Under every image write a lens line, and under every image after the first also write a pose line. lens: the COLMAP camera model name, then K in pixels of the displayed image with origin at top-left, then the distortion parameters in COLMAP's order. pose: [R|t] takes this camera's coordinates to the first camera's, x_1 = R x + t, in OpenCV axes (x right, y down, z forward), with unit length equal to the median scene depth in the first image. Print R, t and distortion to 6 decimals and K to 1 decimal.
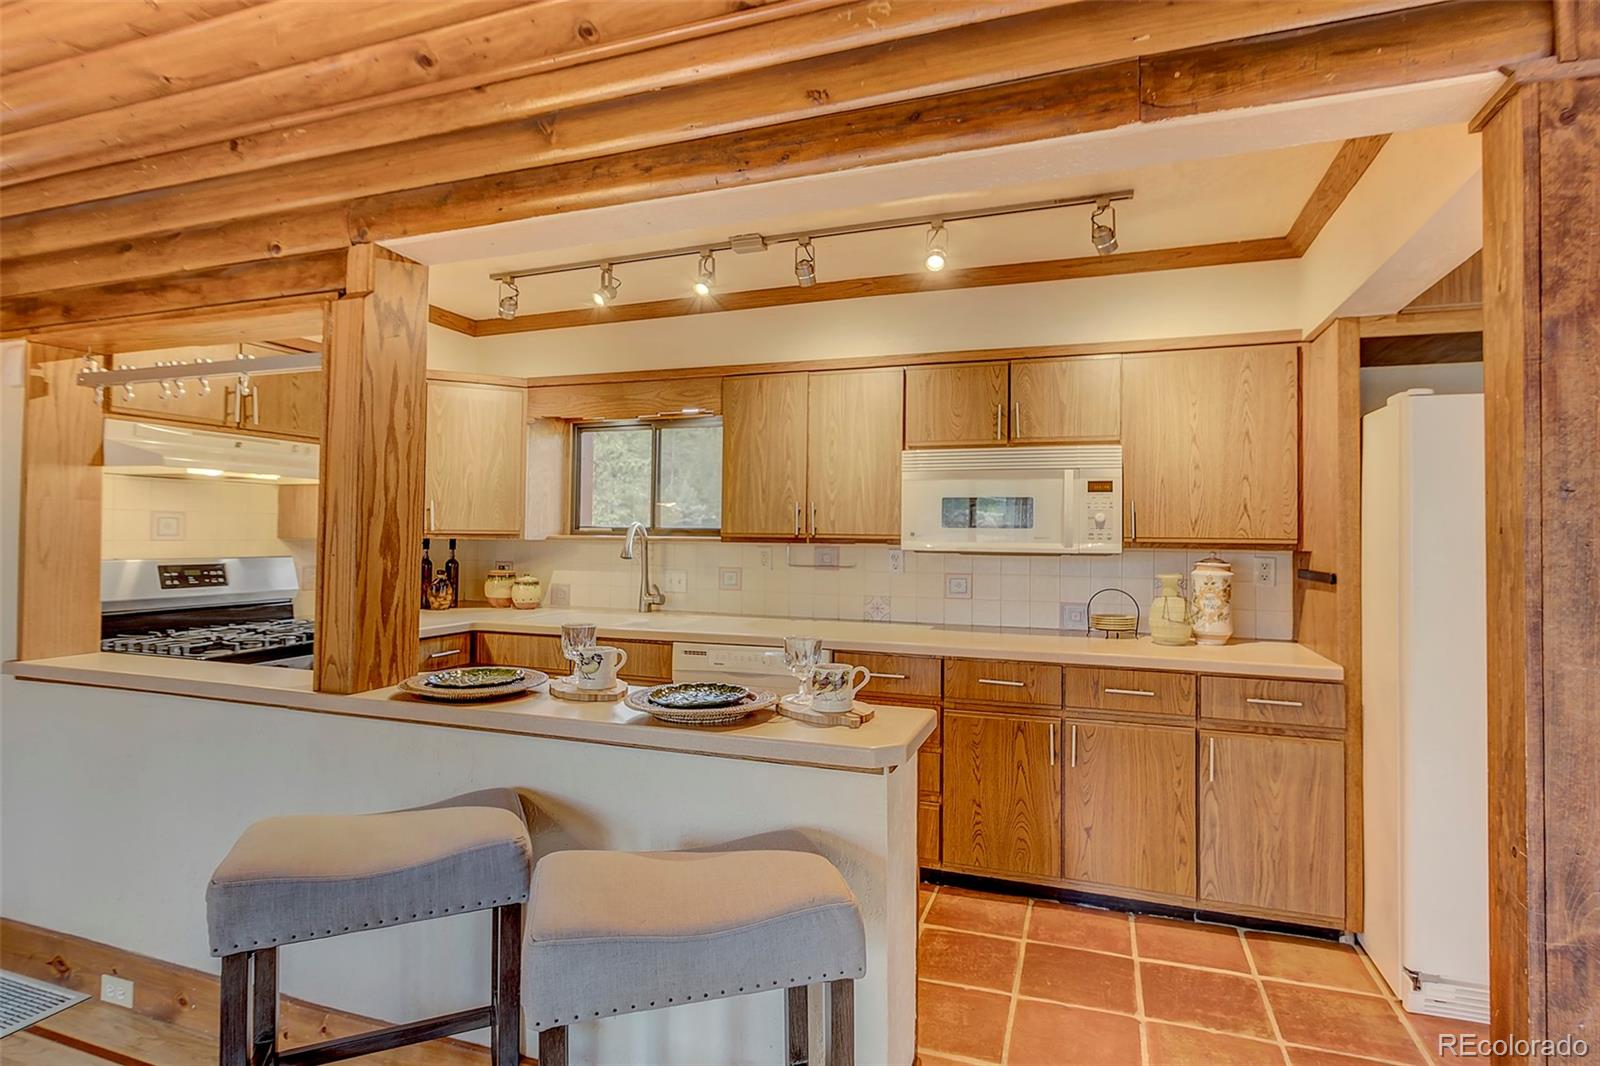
lens RADIAL K [[762.1, 0, 833.6], [0, 762.1, 512.0], [0, 0, 1]] dist [0.000479, -0.000470]
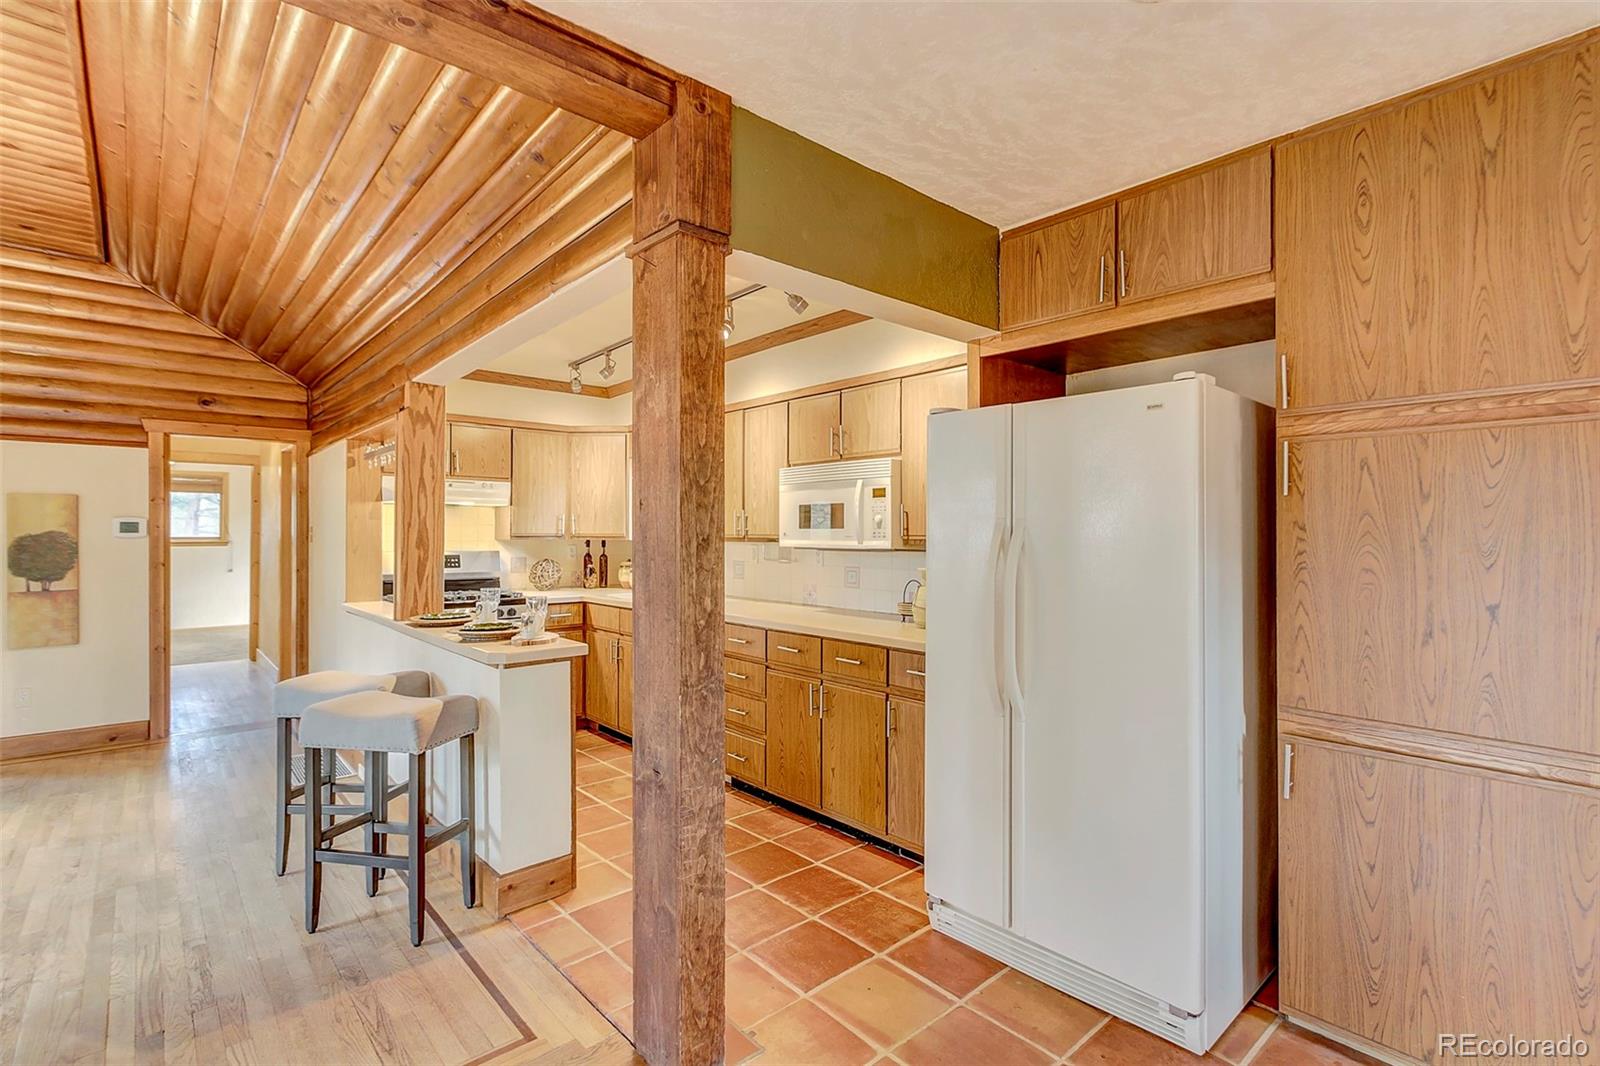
lens RADIAL K [[762.1, 0, 778.8], [0, 762.1, 522.4], [0, 0, 1]] dist [0.000479, -0.000470]
pose [[0.858718, -0.016165, -0.512193, 0.814852], [0.021829, 0.999749, 0.005044, 0.002875], [0.511983, -0.015512, 0.858855, -0.102455]]
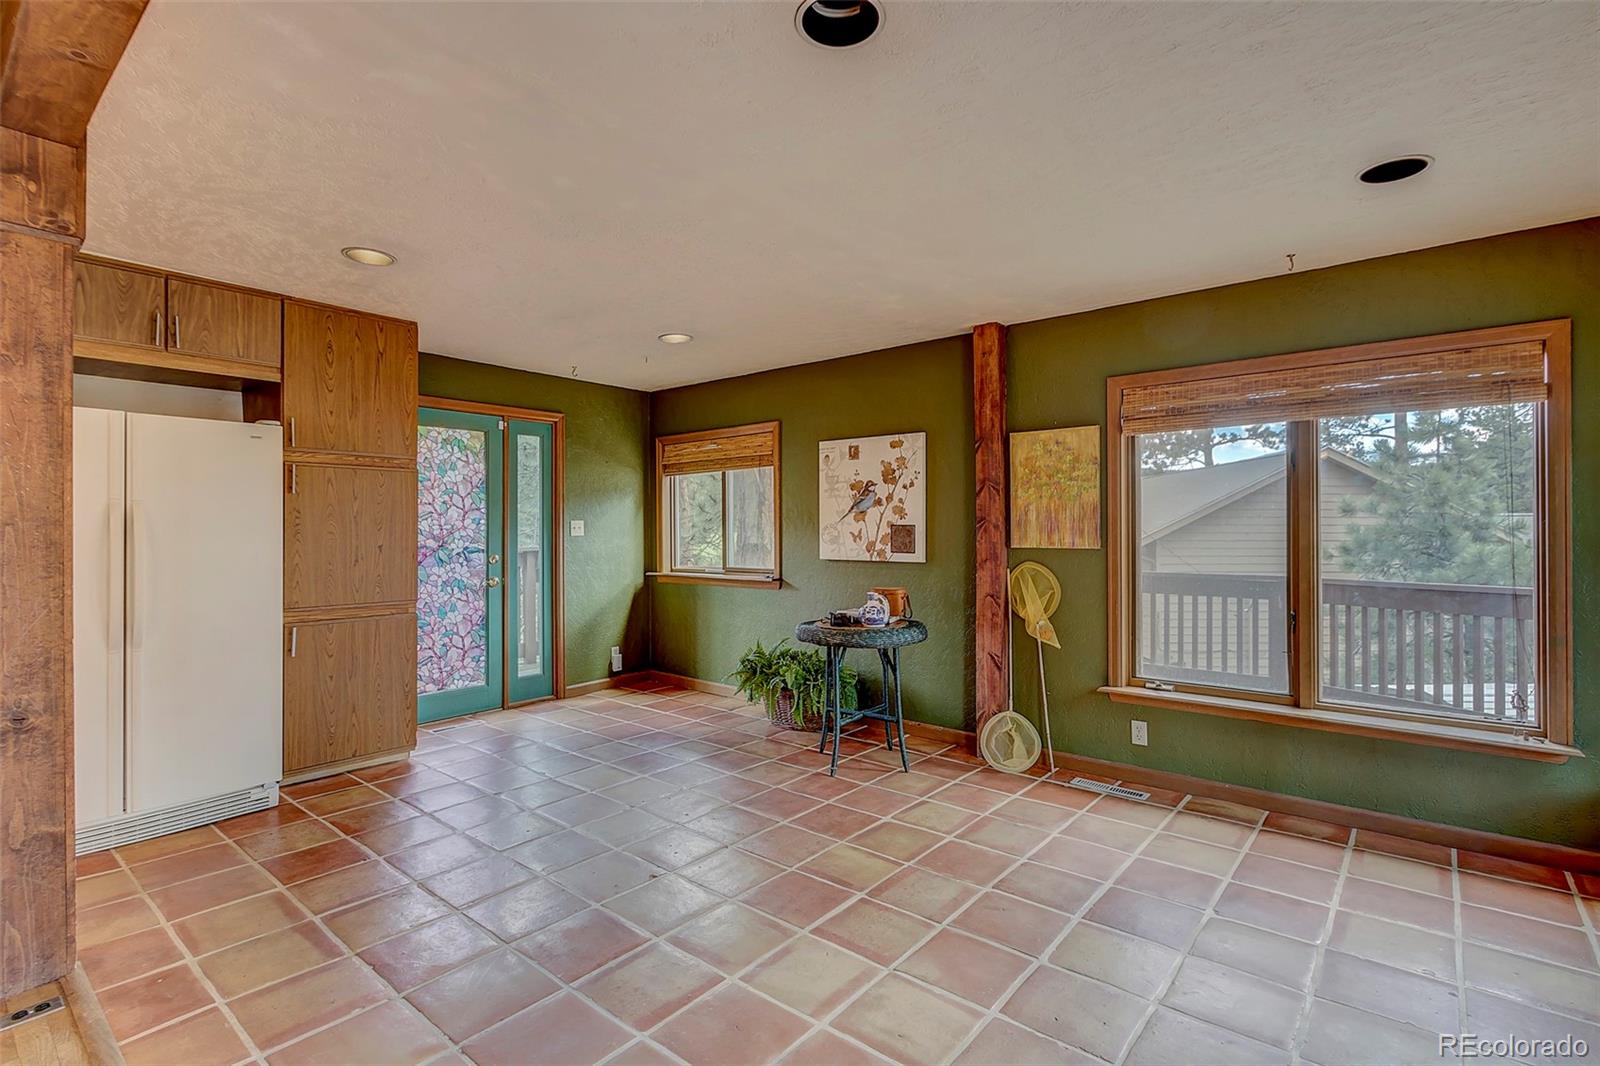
lens RADIAL K [[762.1, 0, 805.4], [0, 762.1, 527.8], [0, 0, 1]] dist [0.000479, -0.000470]
pose [[0.371119, -0.008075, 0.928550, 0.004748], [-0.015074, 0.999778, 0.014719, 0.017043], [-0.928463, -0.019460, 0.370915, -0.537303]]
